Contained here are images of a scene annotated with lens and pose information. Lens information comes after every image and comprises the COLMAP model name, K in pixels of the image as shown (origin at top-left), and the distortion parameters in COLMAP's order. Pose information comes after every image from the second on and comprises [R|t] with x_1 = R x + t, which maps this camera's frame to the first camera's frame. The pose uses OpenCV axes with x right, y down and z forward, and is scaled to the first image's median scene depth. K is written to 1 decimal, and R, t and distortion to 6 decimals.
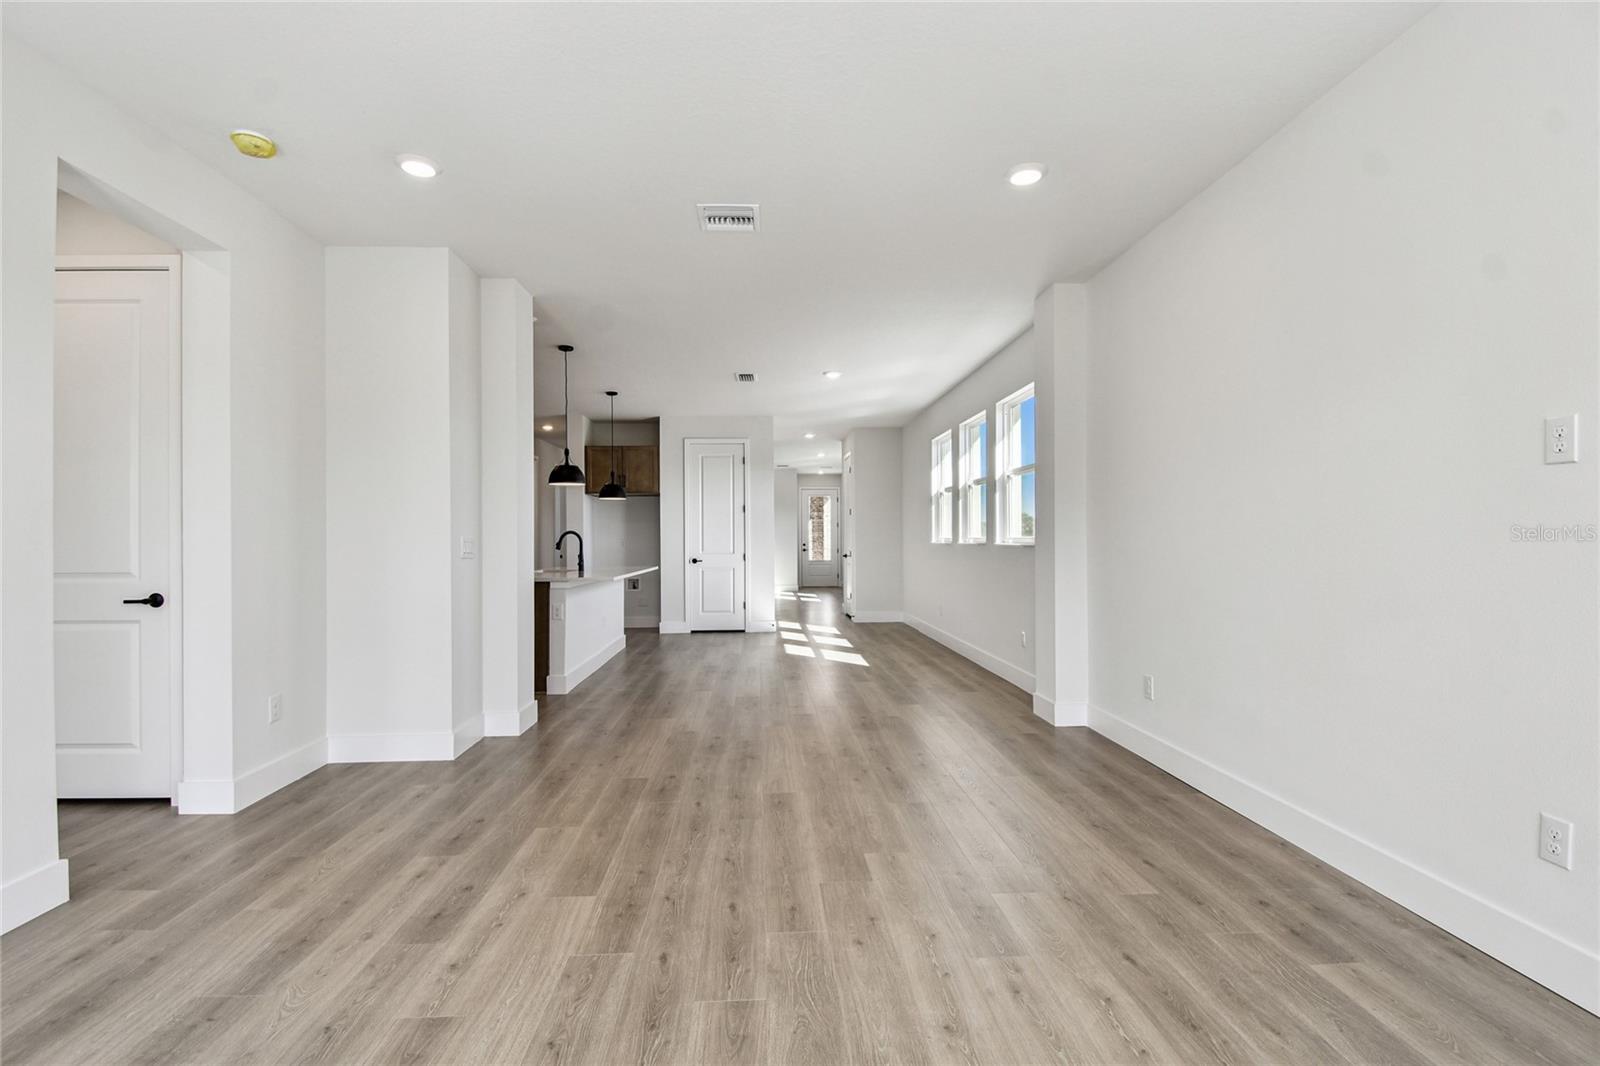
lens RADIAL K [[710.8, 0, 800.0], [0, 710.8, 533.0], [0, 0, 1]] dist [-0.000556, -0.000169]
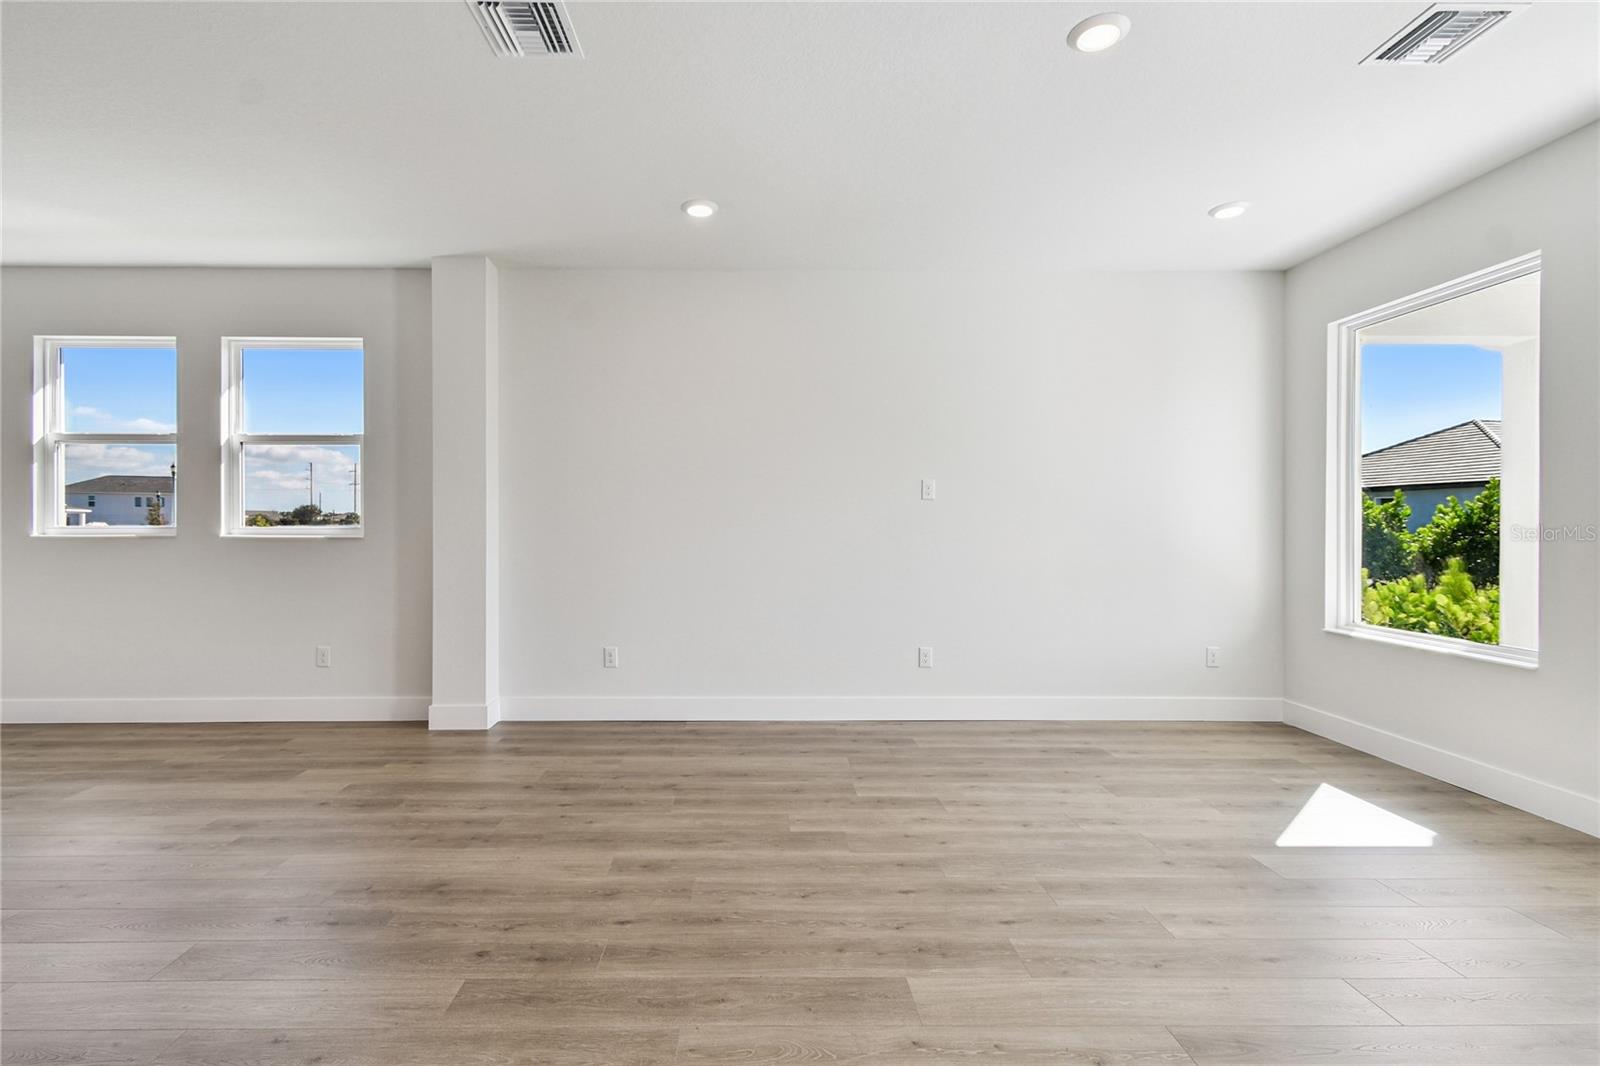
lens RADIAL K [[743.1, 0, 742.2], [0, 743.1, 529.1], [0, 0, 1]] dist [0.018553, 0.000058]
pose [[0.055333, -0.000777, 0.998468, -1.055309], [-0.006010, 0.999981, 0.001111, 0.004098], [-0.998450, -0.006063, 0.055328, 1.054017]]
